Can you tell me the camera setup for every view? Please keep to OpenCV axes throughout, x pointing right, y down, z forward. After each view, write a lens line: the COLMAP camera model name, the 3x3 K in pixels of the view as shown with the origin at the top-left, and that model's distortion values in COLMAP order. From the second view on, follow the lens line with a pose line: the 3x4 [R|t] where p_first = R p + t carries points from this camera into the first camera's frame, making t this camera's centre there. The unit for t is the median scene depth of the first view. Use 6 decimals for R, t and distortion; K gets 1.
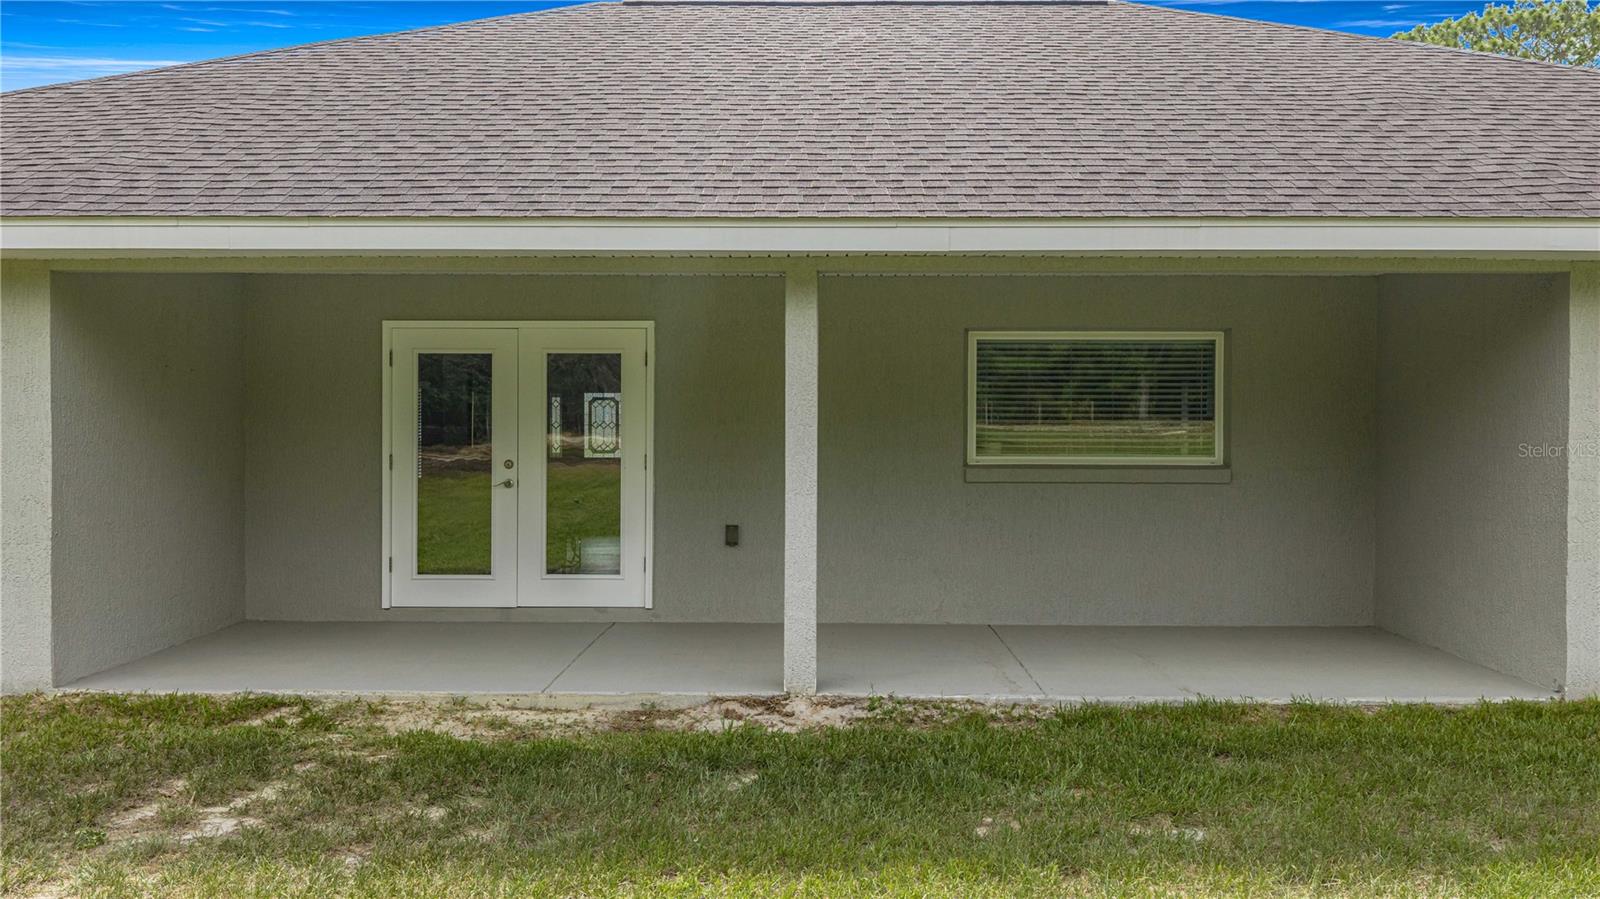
lens RADIAL K [[1330.5, 0, 806.6], [0, 1330.5, 445.0], [0, 0, 1]] dist [0.009891, -0.021021]
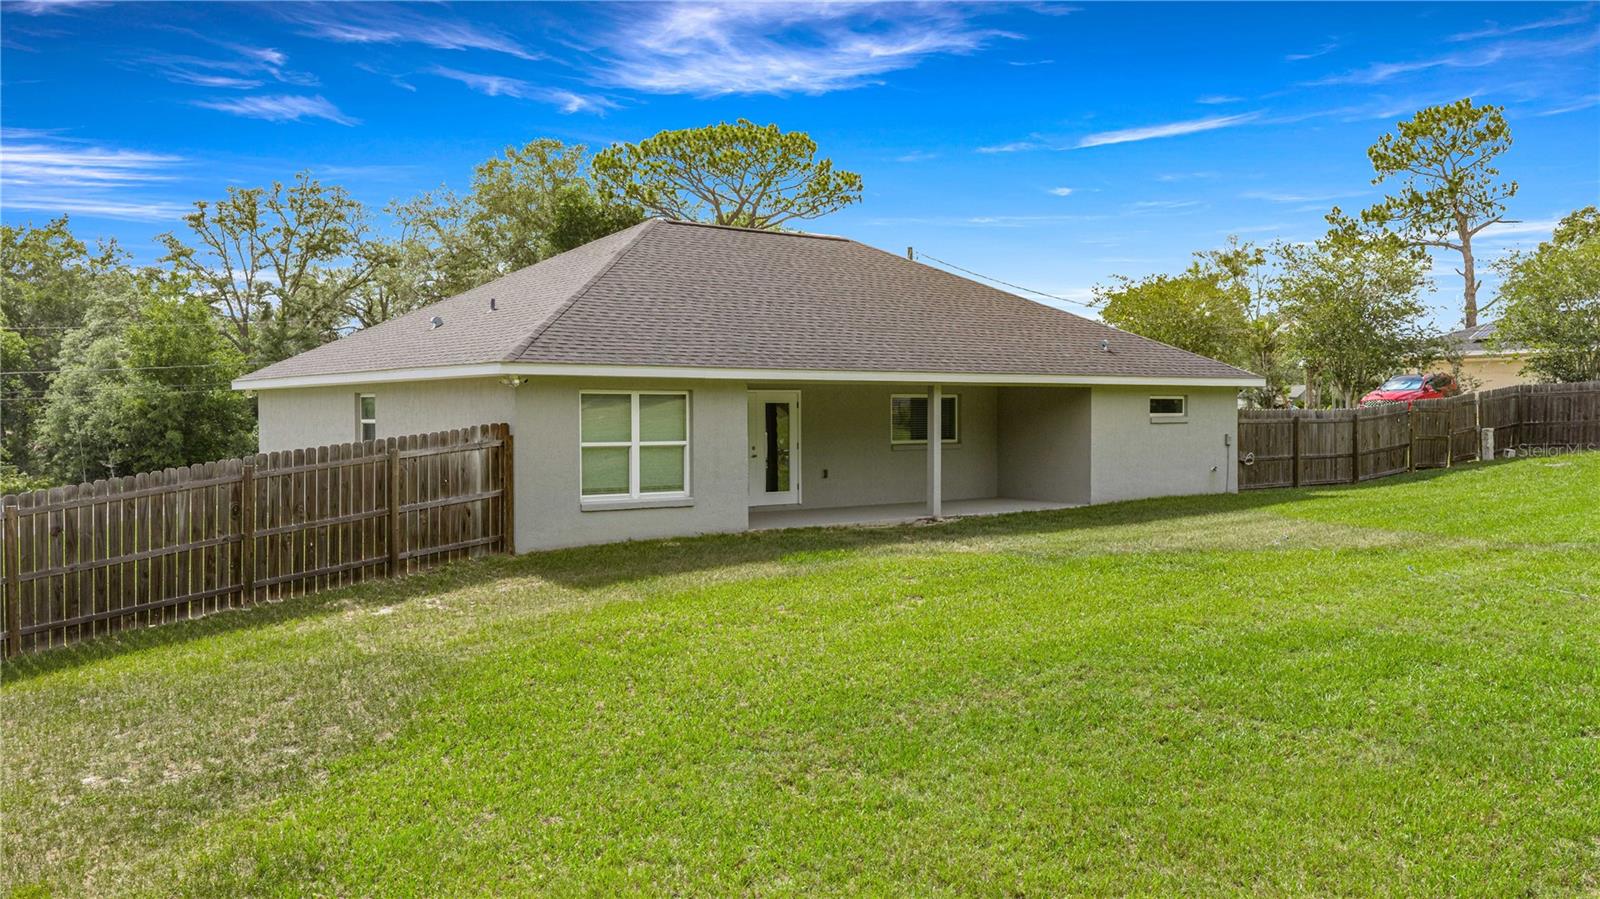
lens RADIAL K [[1330.5, 0, 806.6], [0, 1330.5, 445.0], [0, 0, 1]] dist [0.009891, -0.021021]
pose [[0.775384, -0.022115, 0.631103, -1.714737], [0.010302, 0.999697, 0.022373, -0.045841], [-0.631406, -0.010846, 0.775377, -0.978093]]
